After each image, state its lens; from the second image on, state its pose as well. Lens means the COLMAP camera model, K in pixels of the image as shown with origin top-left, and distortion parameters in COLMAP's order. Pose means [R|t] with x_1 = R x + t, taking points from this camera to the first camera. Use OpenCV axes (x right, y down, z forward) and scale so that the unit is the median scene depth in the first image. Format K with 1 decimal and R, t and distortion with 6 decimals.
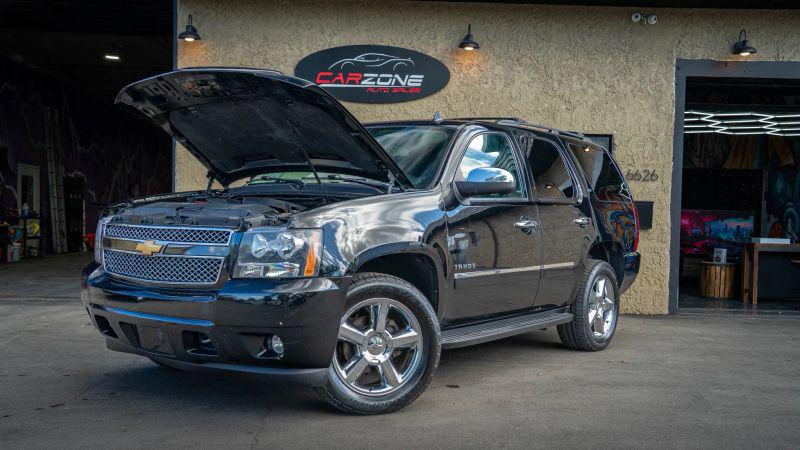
lens RADIAL K [[717.4, 0, 400.4], [0, 717.4, 245.9], [0, 0, 1]] dist [-0.057712, -0.001922]
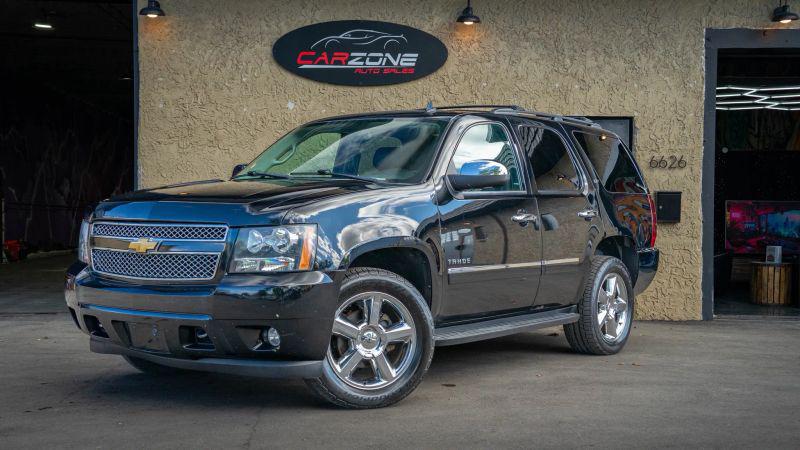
lens RADIAL K [[673.7, 0, 400.0], [0, 673.7, 225.0], [0, 0, 1]] dist [0.010820, 0.001321]
pose [[0.999814, -0.014566, 0.012662, -0.002374], [0.014807, 0.999706, -0.019211, -0.006714], [-0.012379, 0.019394, 0.999735, 0.110008]]
